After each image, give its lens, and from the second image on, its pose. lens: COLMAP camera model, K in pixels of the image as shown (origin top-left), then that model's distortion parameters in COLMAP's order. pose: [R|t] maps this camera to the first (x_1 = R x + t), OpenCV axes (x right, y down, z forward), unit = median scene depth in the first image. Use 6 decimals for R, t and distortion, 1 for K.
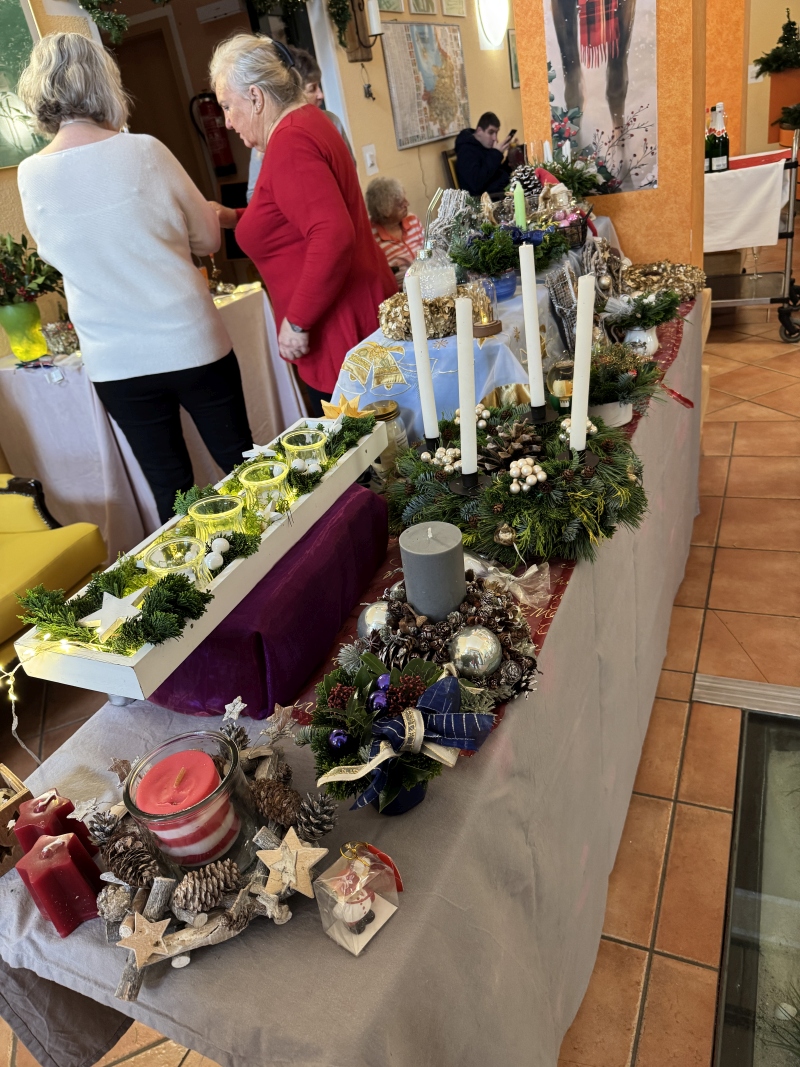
lens RADIAL K [[753.2, 0, 429.5], [0, 753.2, 533.0], [0, 0, 1]] dist [-0.005721, -0.001526]
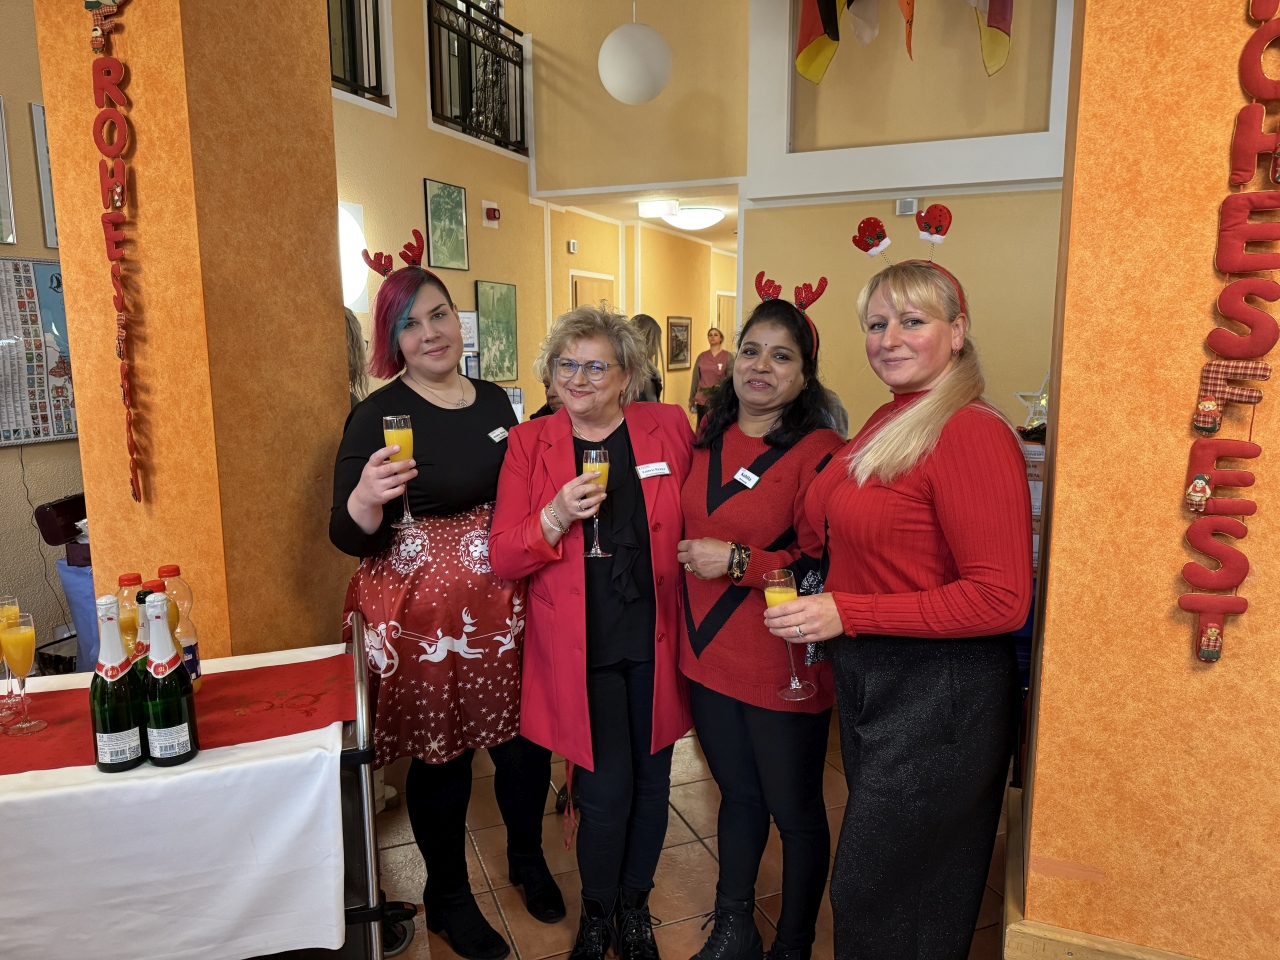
lens RADIAL K [[906.8, 0, 644.2], [0, 906.8, 475.2], [0, 0, 1]] dist [0.042021, -0.050861]
pose [[0.988202, 0.151063, 0.025235, 0.640182], [-0.133016, 0.928197, -0.347502, -0.465479], [-0.075917, 0.340045, 0.937340, 0.478256]]
